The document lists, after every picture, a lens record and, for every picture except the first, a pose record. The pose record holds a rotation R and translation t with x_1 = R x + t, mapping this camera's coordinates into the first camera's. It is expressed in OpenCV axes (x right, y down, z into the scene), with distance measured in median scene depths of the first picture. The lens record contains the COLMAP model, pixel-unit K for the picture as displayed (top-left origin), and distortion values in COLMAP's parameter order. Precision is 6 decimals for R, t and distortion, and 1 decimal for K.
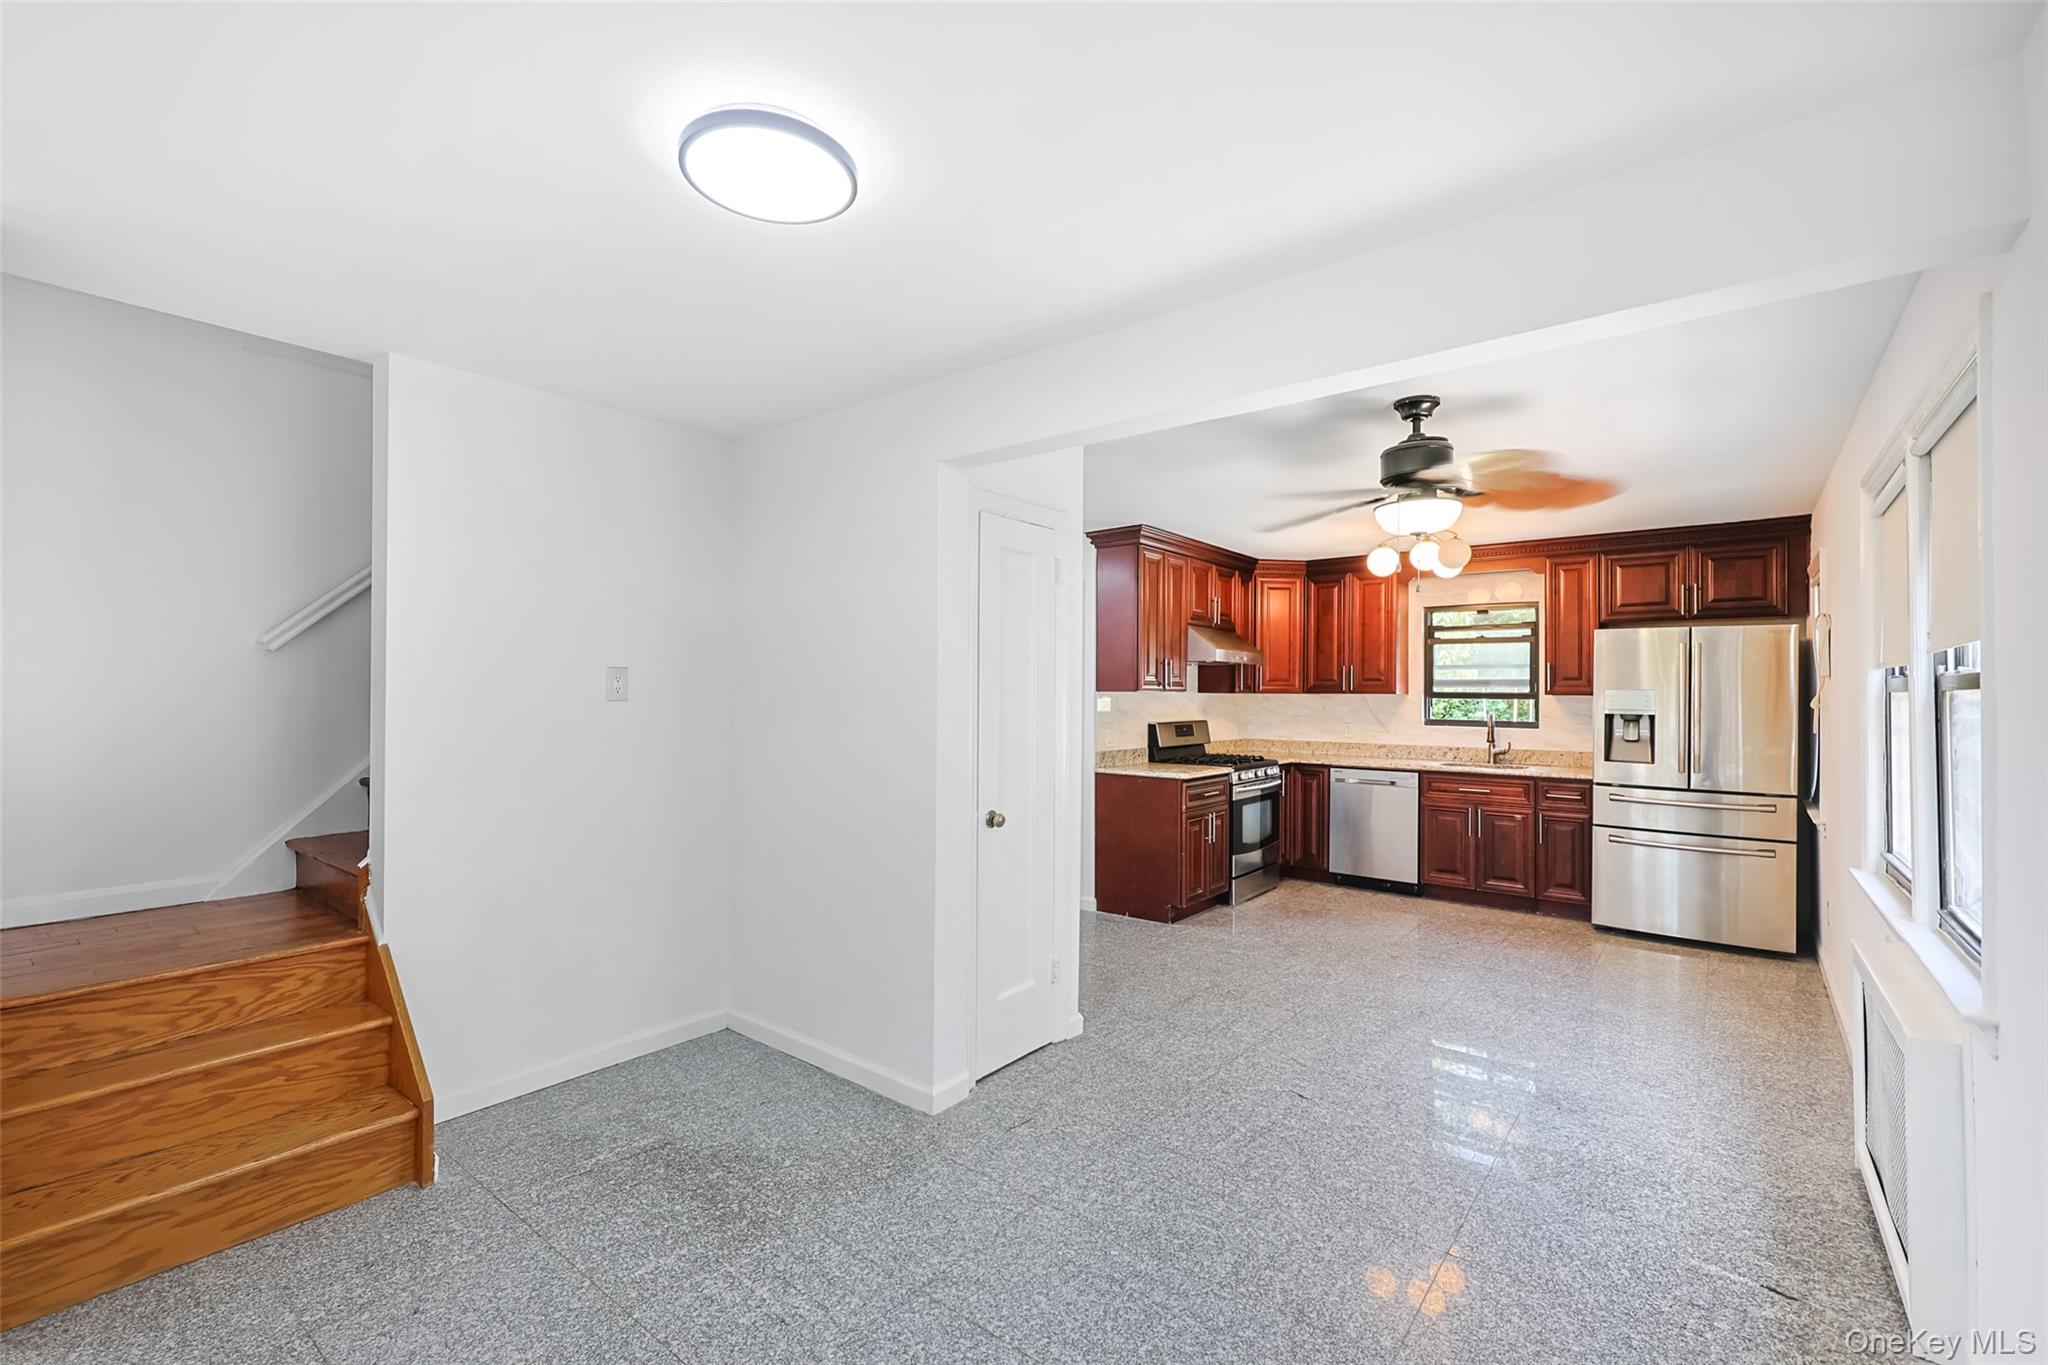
lens RADIAL K [[894.8, 0, 1038.6], [0, 894.8, 690.4], [0, 0, 1]] dist [-0.002286, 0.000063]
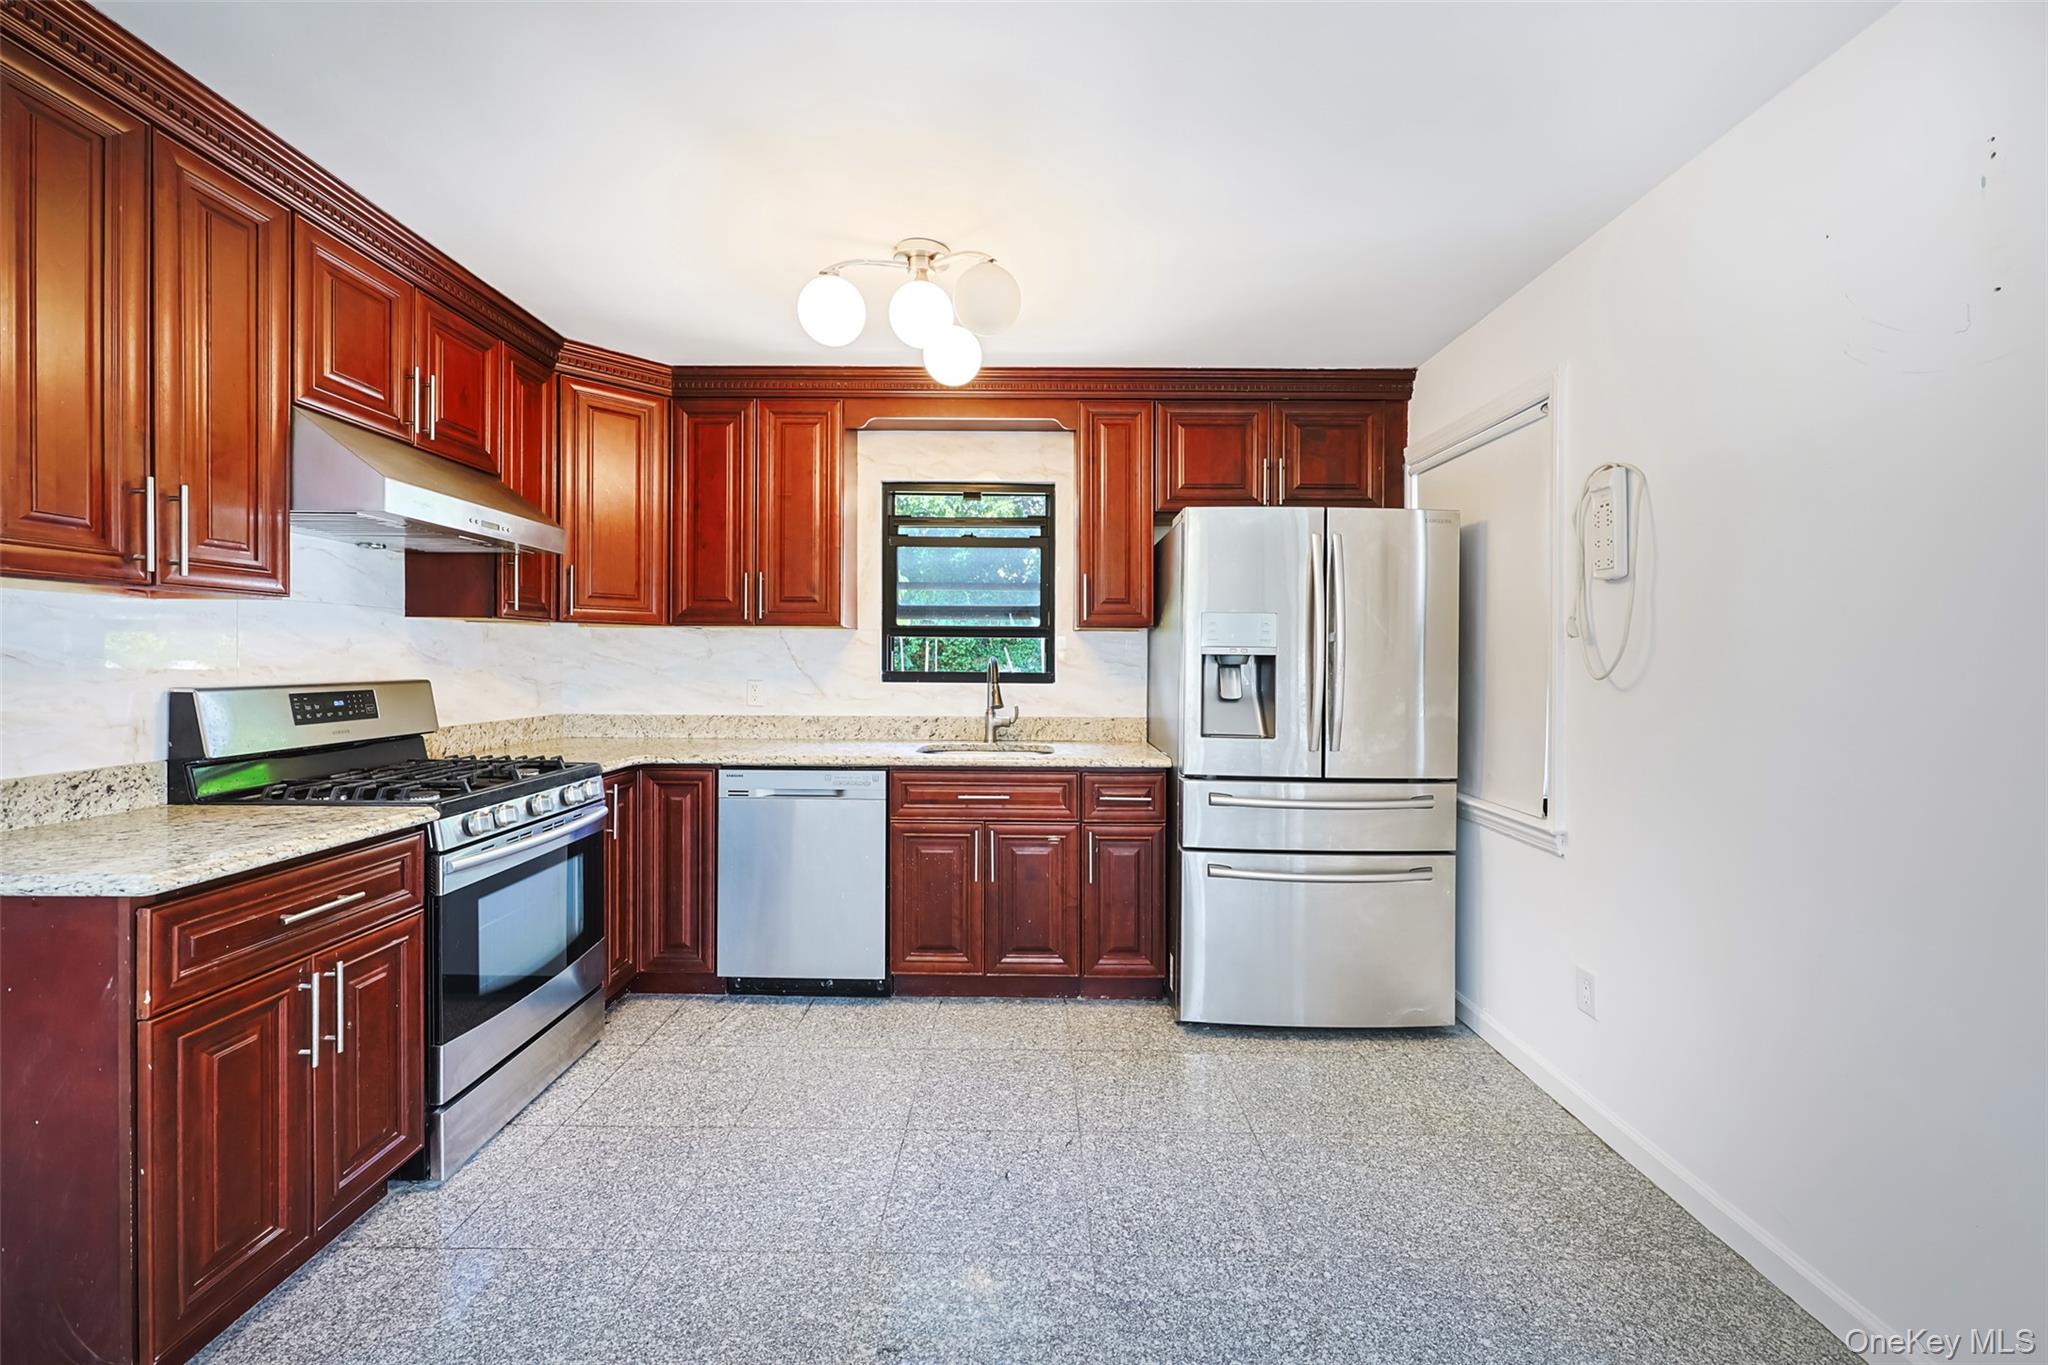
lens RADIAL K [[824.8, 0, 1036.5], [0, 824.8, 666.0], [0, 0, 1]] dist [-0.002335, -0.000207]
pose [[0.788058, -0.005856, 0.615573, 0.190305], [-0.002499, 0.999916, 0.012711, 0.022987], [-0.615596, -0.011555, 0.787977, 0.550271]]
